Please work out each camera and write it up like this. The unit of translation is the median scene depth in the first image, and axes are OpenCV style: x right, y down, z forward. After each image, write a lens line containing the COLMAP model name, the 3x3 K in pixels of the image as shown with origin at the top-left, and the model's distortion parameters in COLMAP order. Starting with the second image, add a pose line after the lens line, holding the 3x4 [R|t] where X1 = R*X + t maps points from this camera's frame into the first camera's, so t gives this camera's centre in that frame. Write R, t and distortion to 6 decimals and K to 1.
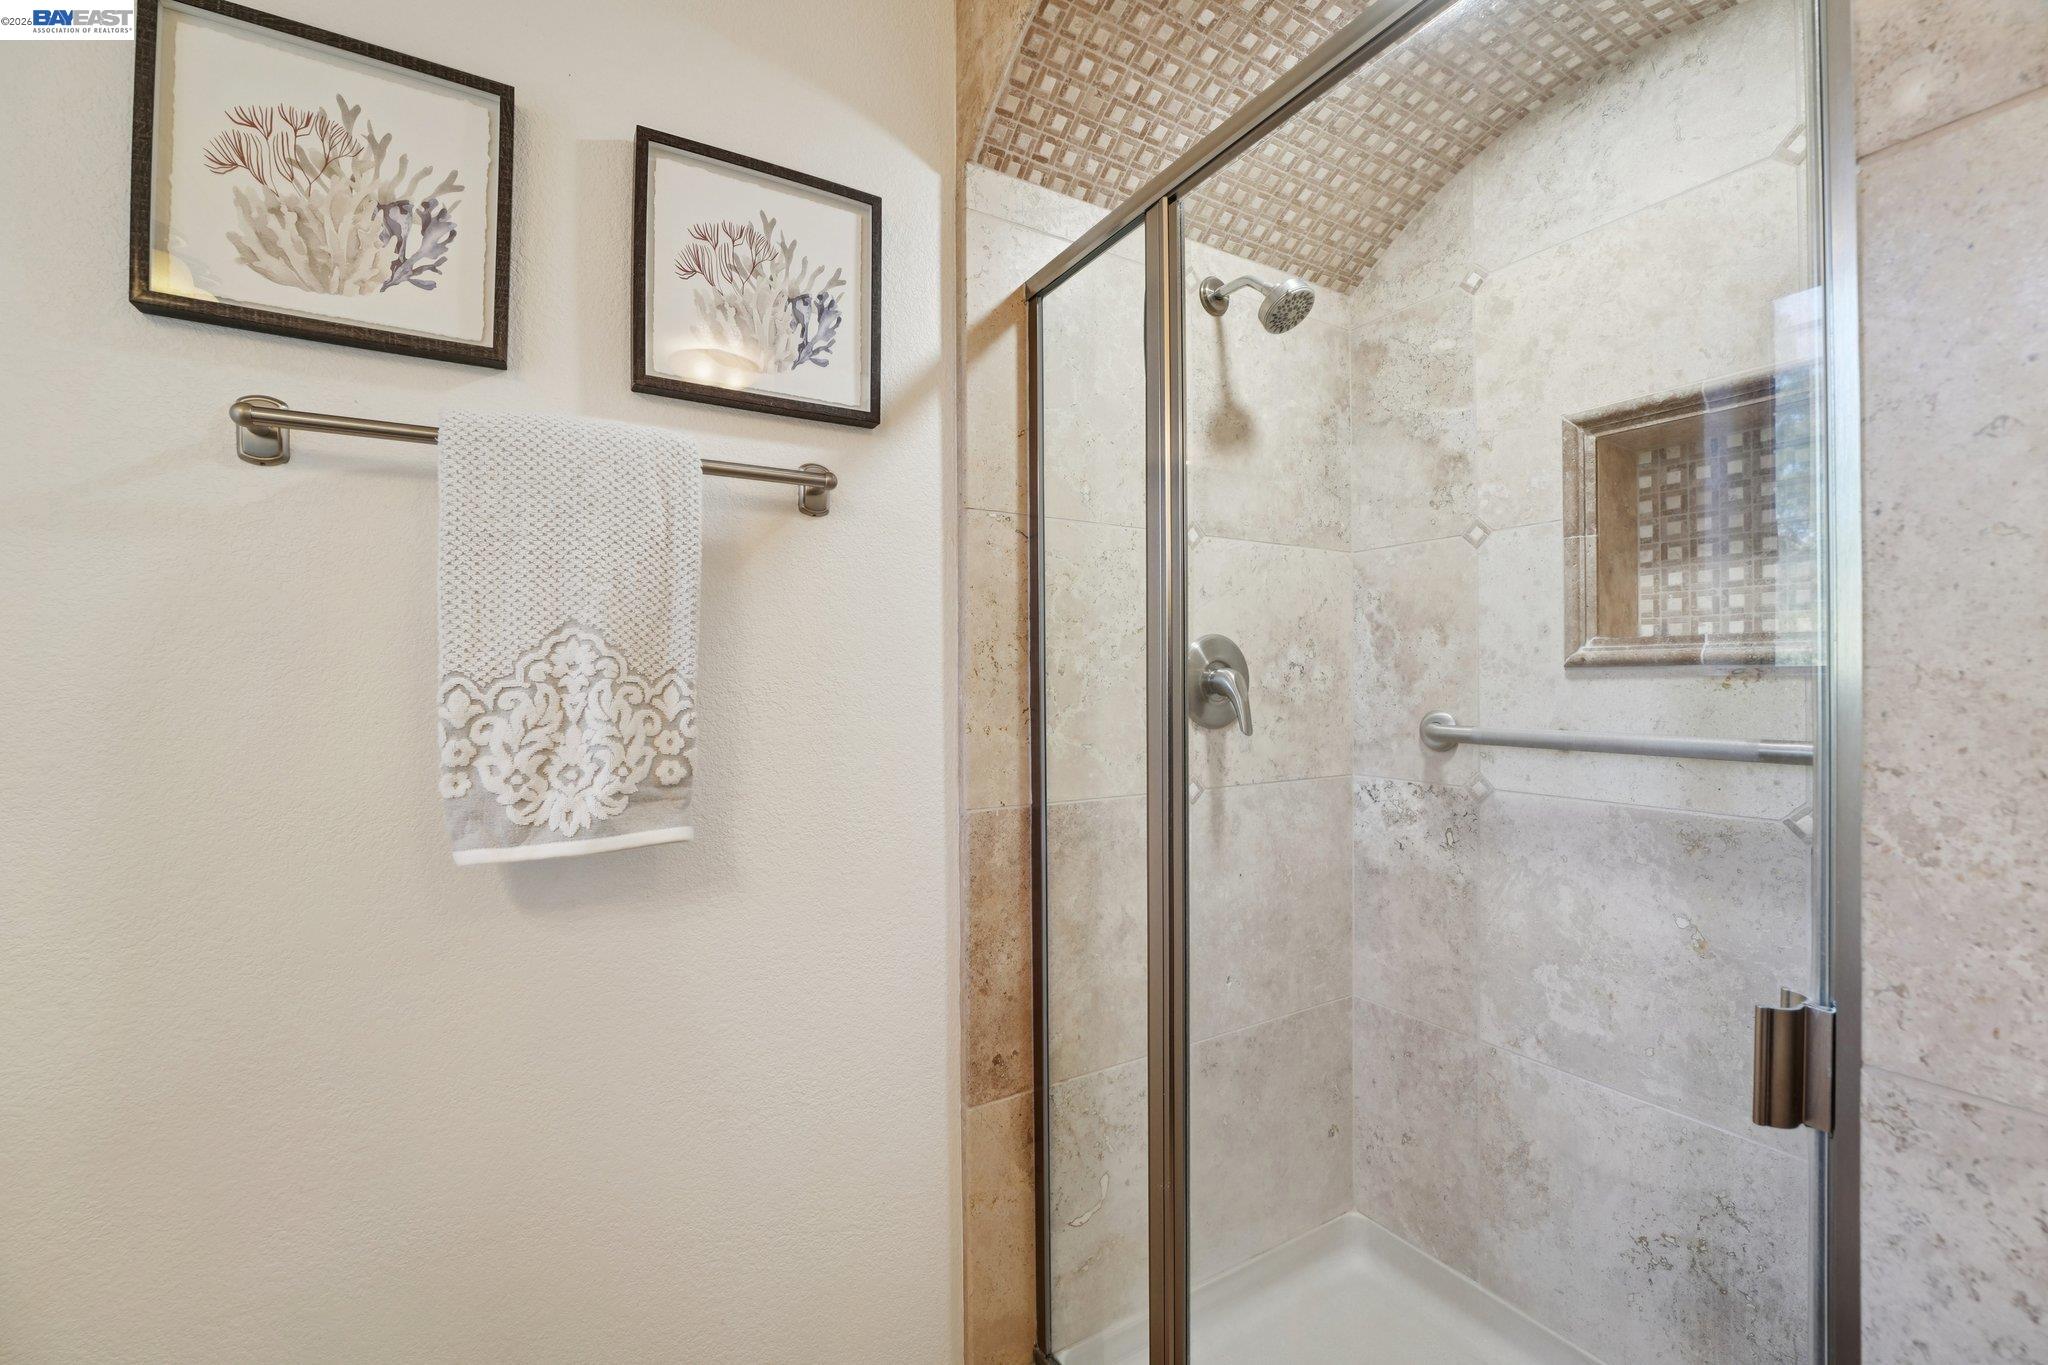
lens RADIAL K [[840.5, 0, 1014.4], [0, 840.5, 683.2], [0, 0, 1]] dist [-0.019560, -0.000145]
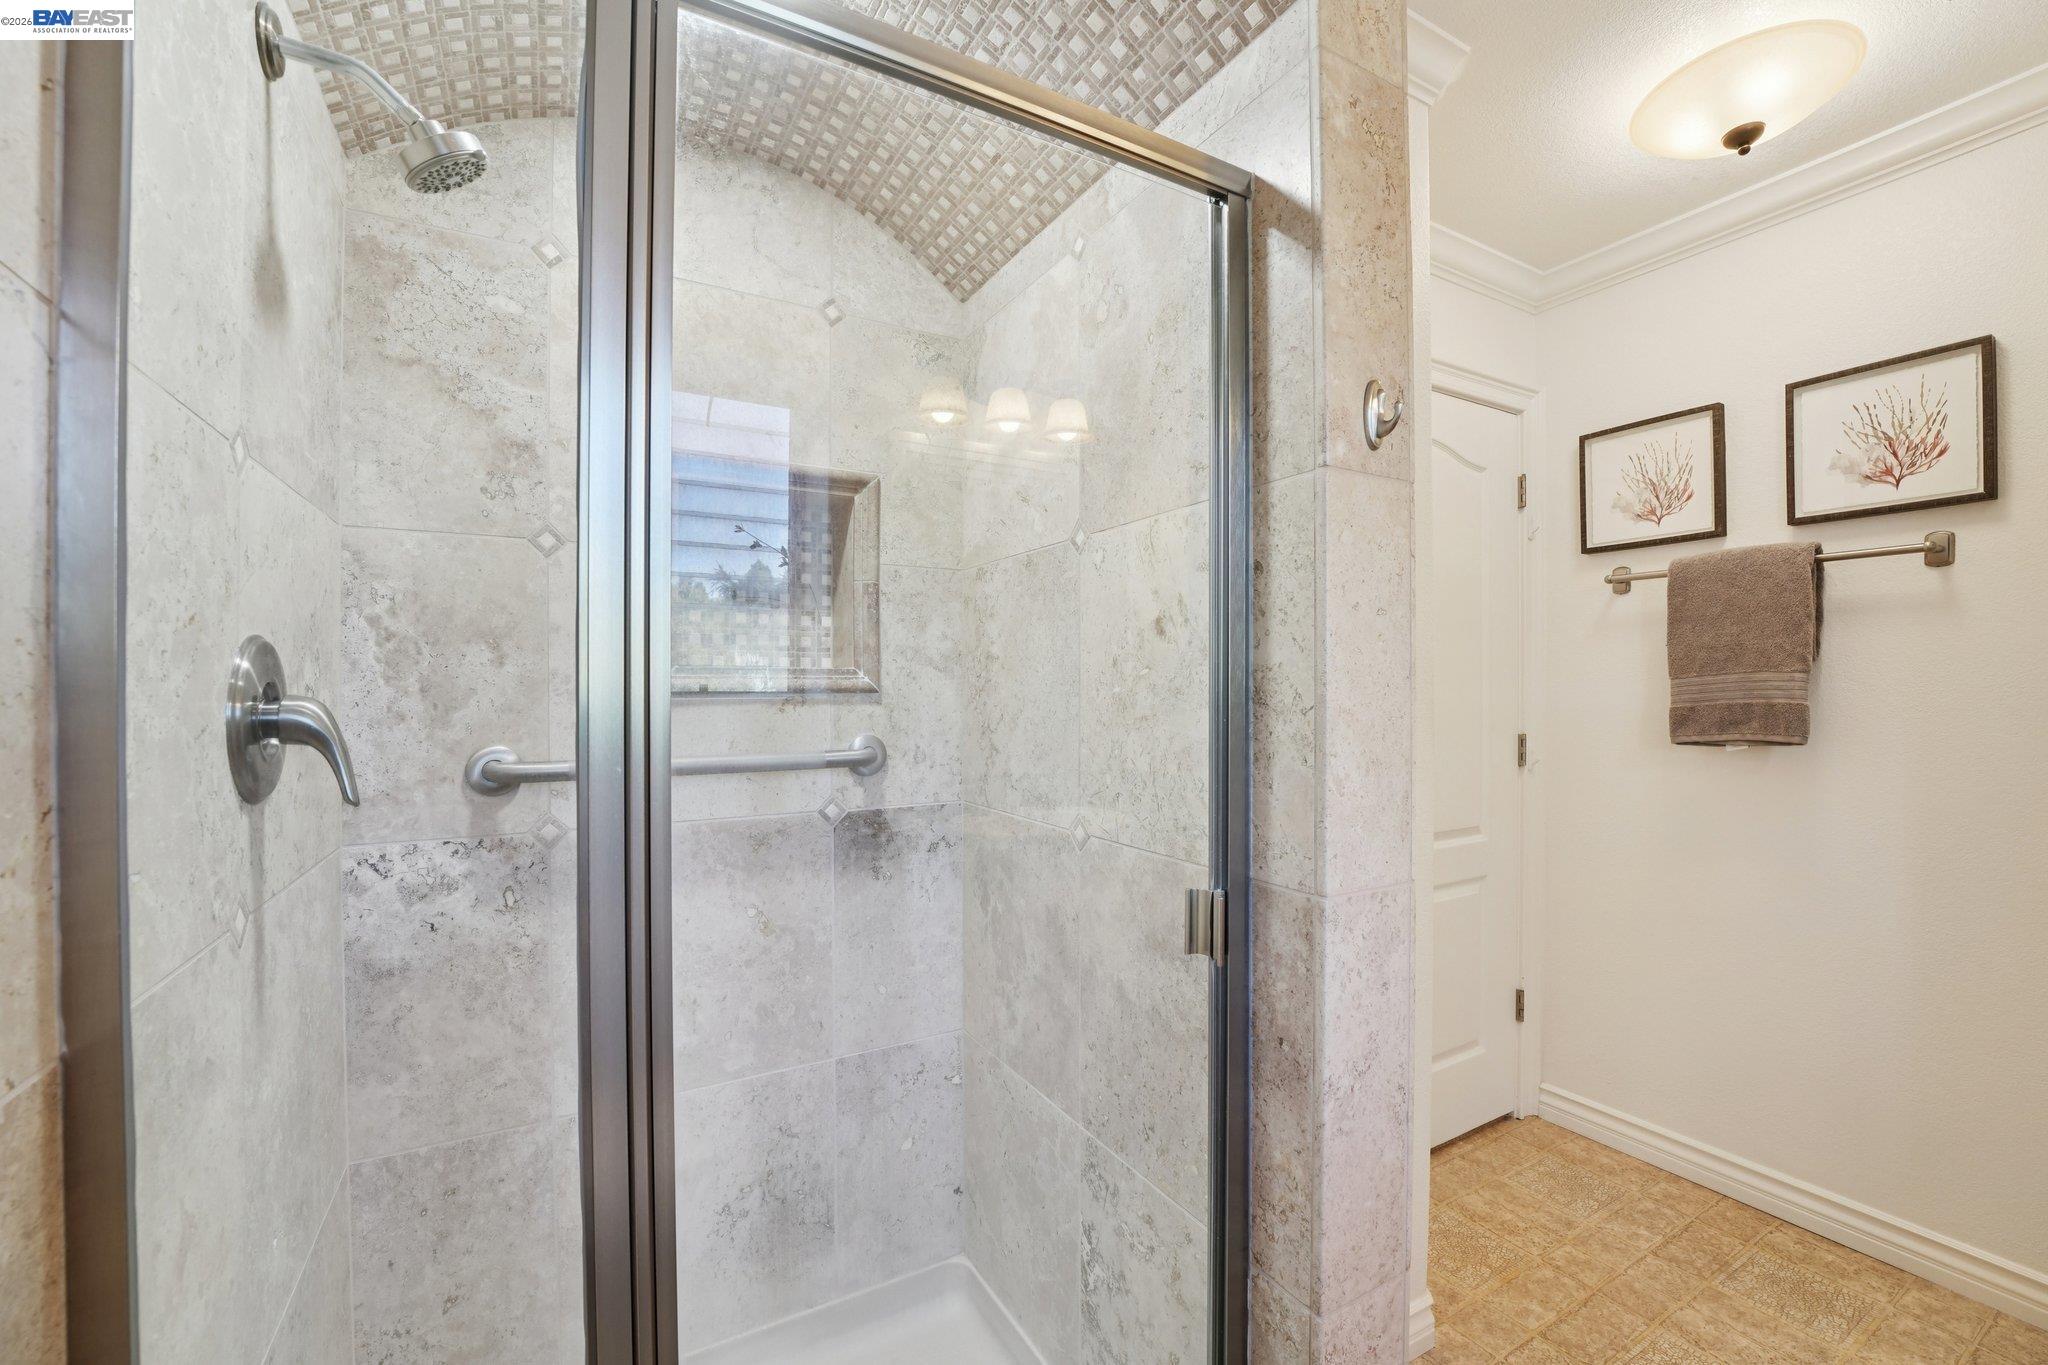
lens RADIAL K [[840.5, 0, 1014.4], [0, 840.5, 683.2], [0, 0, 1]] dist [-0.019560, -0.000145]
pose [[0.018941, 0.008604, 0.999784, -0.301145], [0.005377, 0.999948, -0.008707, -0.018697], [-0.999806, 0.005541, 0.018893, 0.479819]]
